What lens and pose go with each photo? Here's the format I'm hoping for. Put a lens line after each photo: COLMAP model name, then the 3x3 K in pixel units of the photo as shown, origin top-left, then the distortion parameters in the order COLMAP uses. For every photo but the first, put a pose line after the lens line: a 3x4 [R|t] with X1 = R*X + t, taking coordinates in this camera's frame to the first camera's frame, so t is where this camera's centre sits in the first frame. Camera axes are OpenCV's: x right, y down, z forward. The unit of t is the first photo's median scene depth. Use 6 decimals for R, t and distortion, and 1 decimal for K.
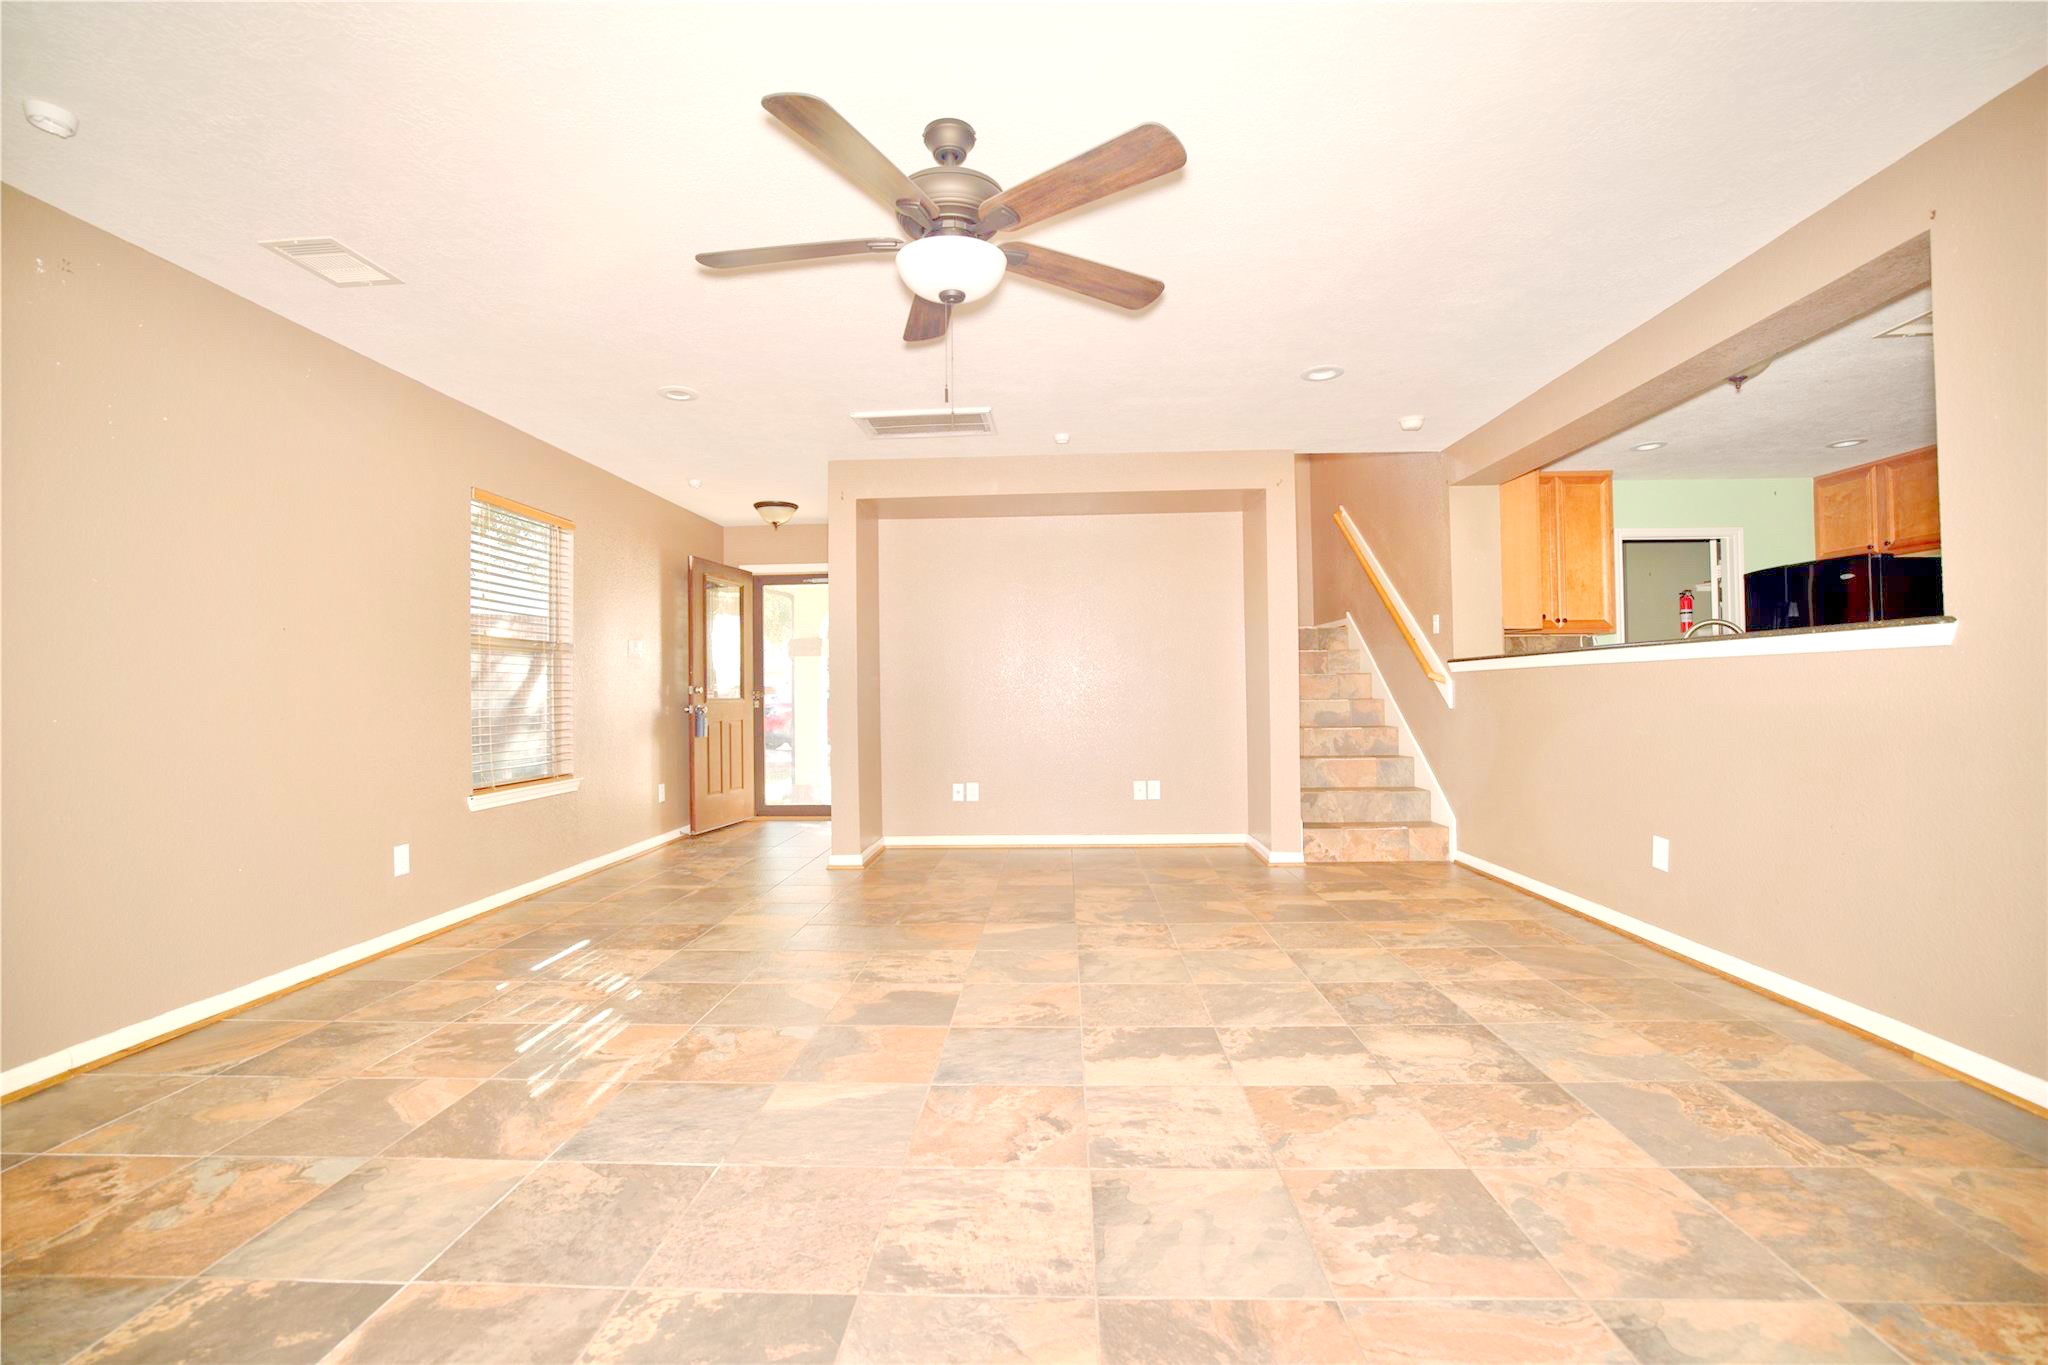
lens RADIAL K [[873.5, 0, 1026.9], [0, 873.5, 679.9], [0, 0, 1]] dist [-0.041499, 0.014384]
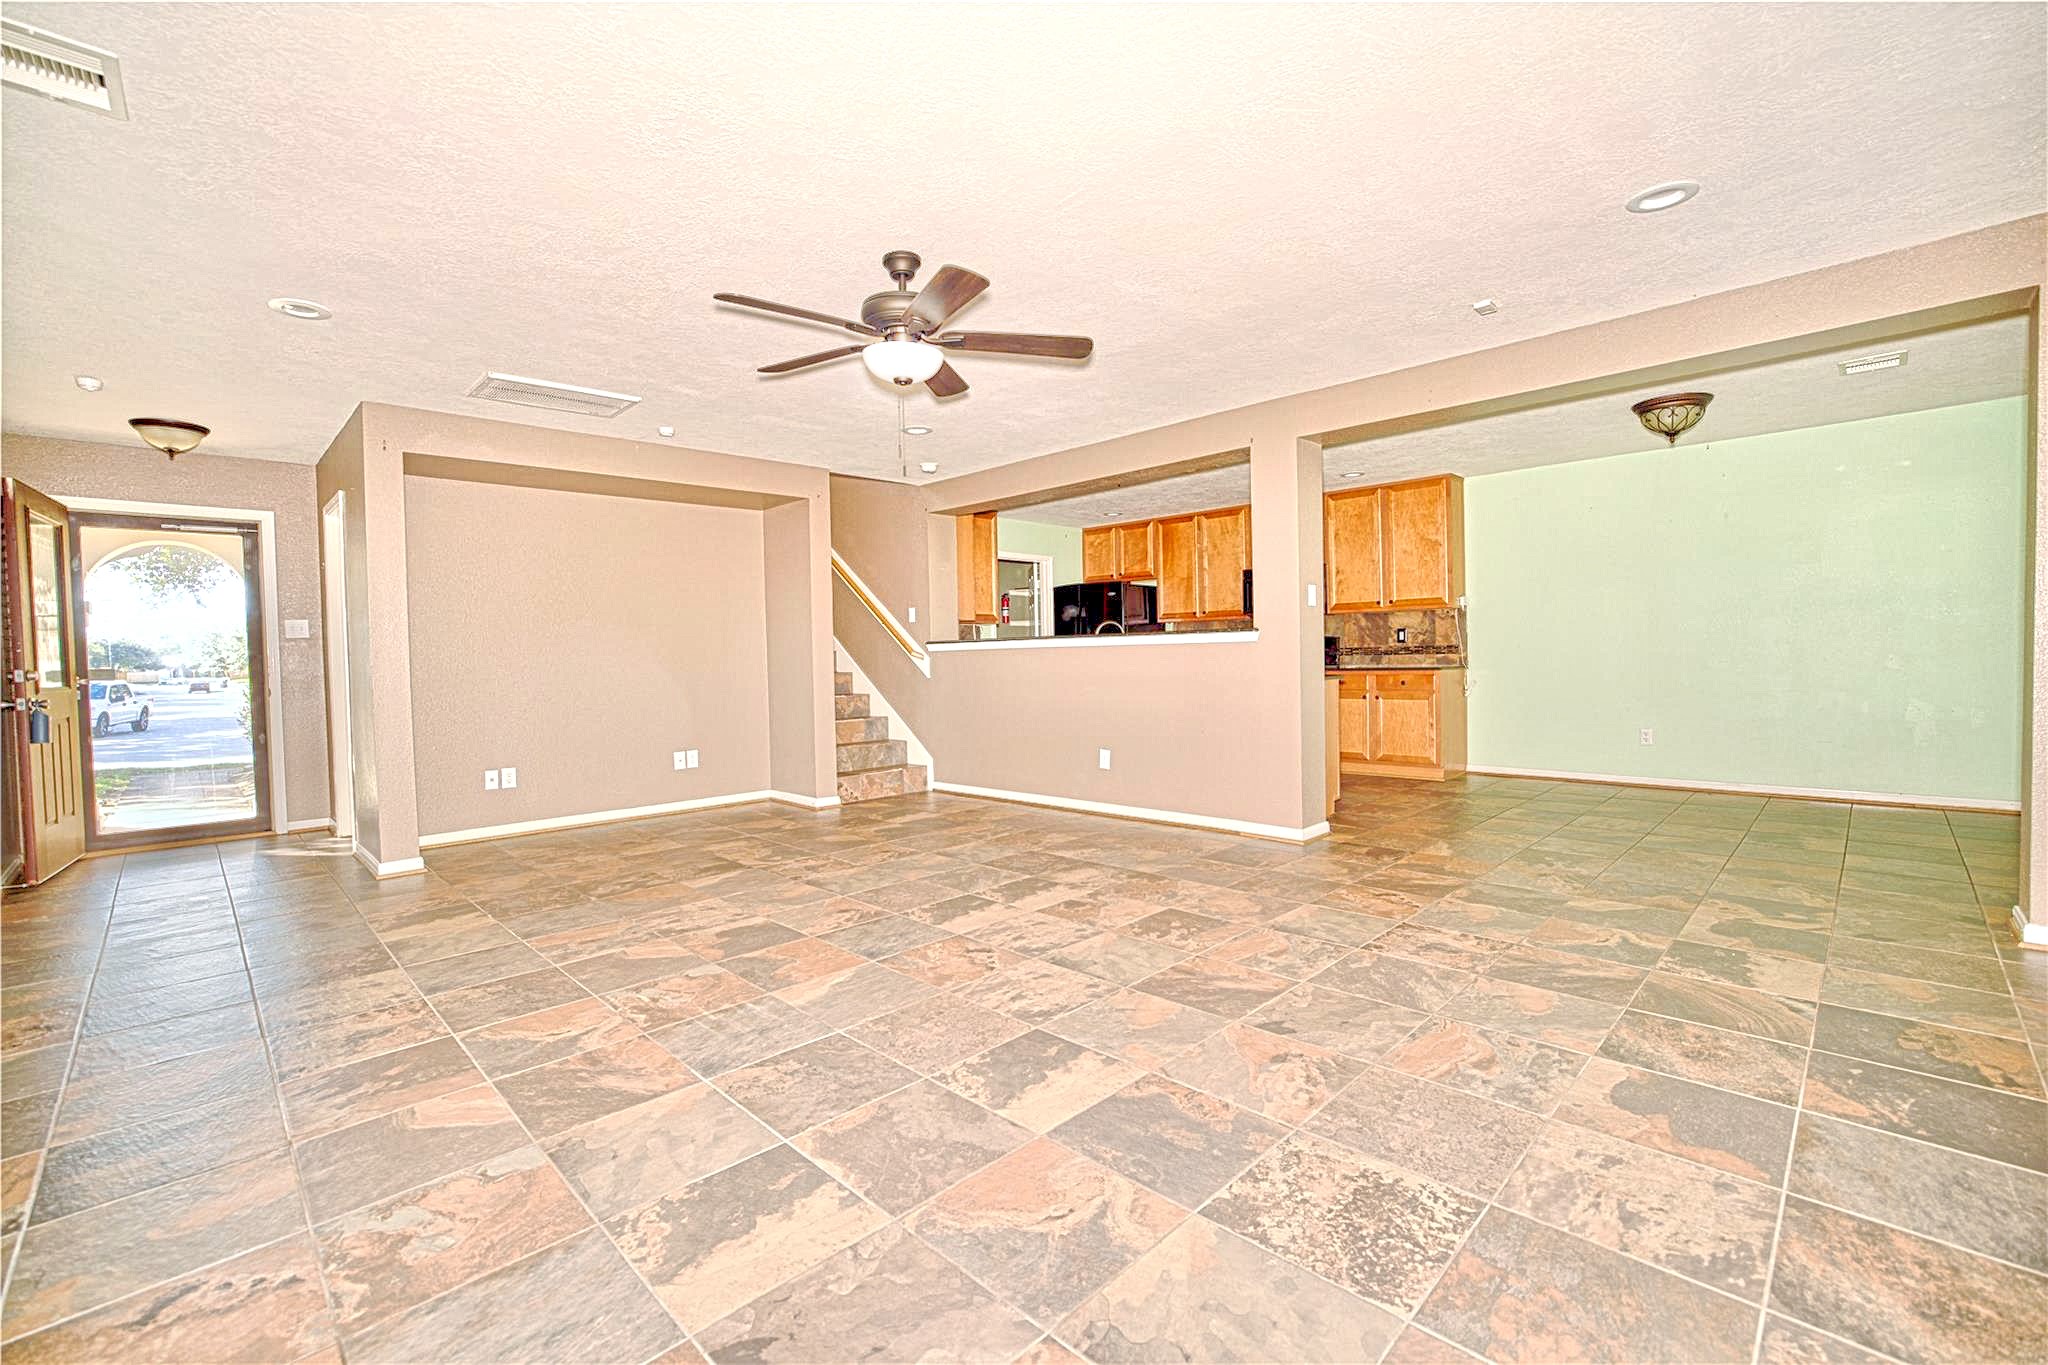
lens RADIAL K [[873.5, 0, 1015.9], [0, 873.5, 674.7], [0, 0, 1]] dist [-0.041499, 0.014384]
pose [[0.683435, -0.019077, 0.729762, -0.804693], [0.001854, 0.999701, 0.024398, -0.009710], [-0.730009, -0.015322, 0.683266, -0.068282]]
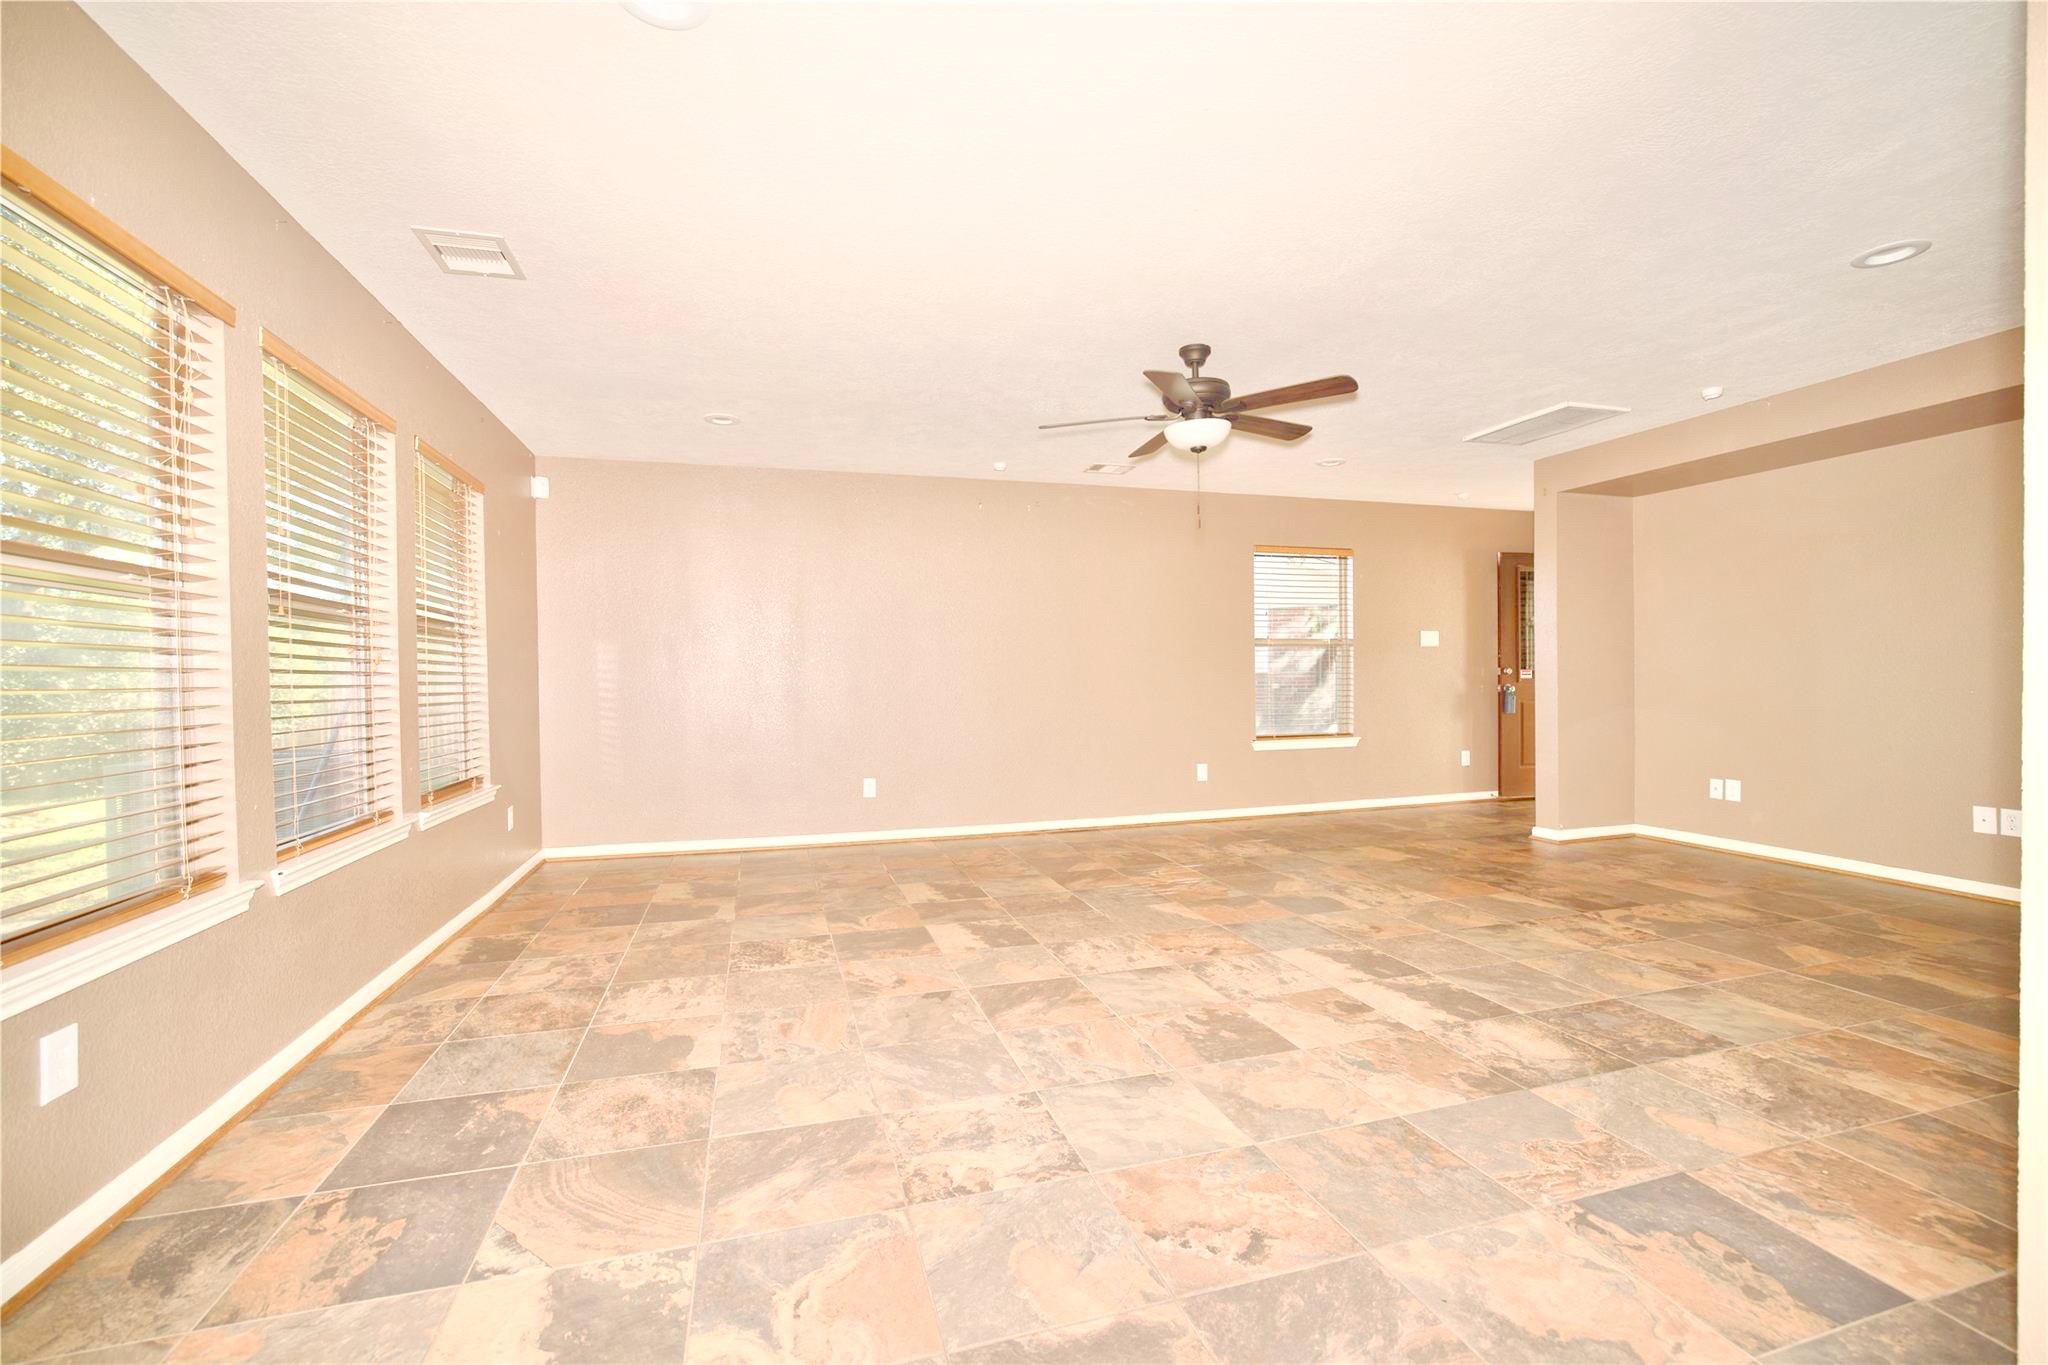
lens RADIAL K [[873.5, 0, 1025.7], [0, 873.5, 686.7], [0, 0, 1]] dist [-0.041499, 0.014384]
pose [[0.331075, 0.022723, -0.943331, 1.134245], [0.021369, 0.999273, 0.031570, -0.040250], [0.943362, -0.030610, 0.330349, 0.102370]]
